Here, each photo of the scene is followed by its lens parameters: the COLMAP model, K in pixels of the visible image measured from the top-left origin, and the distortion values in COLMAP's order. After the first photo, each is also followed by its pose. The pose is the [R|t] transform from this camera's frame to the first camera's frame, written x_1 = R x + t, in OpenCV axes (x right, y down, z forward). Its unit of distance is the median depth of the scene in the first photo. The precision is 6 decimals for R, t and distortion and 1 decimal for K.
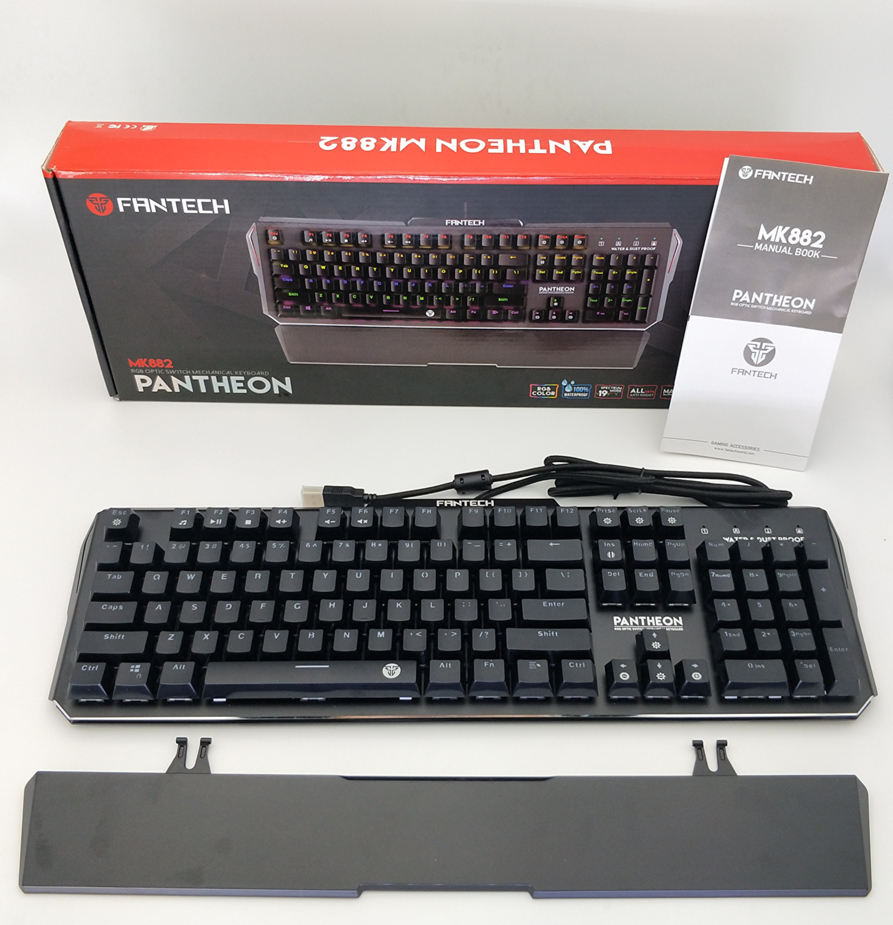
lens RADIAL K [[1064.6, 0, 472.9], [0, 1064.6, 438.0], [0, 0, 1]] dist [0.063467, 0.000000]
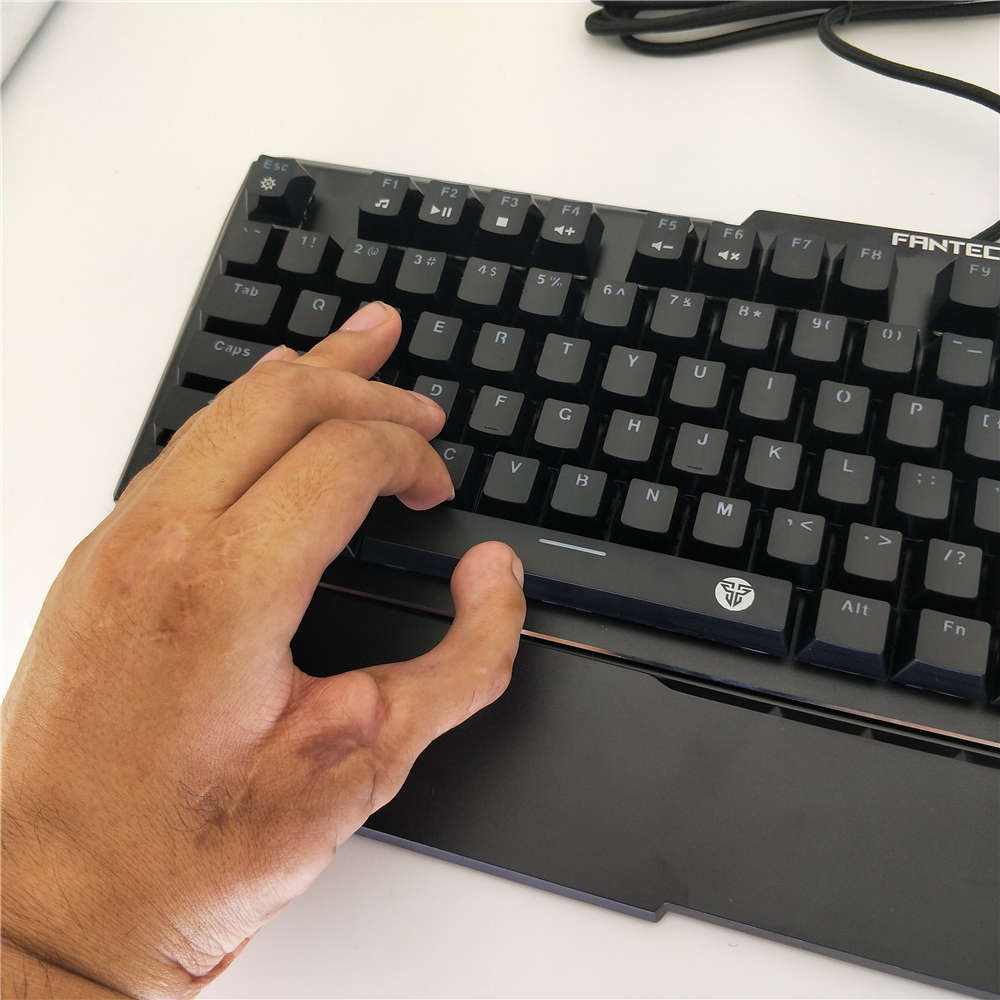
lens RADIAL K [[1090.3, 0, 525.6], [0, 1090.3, 518.6], [0, 0, 1]] dist [0.012751, 0.000000]
pose [[0.951136, 0.205487, -0.230466, -0.056698], [-0.119436, 0.933142, 0.339089, 0.035840], [0.284736, -0.294994, 0.912088, 0.522819]]
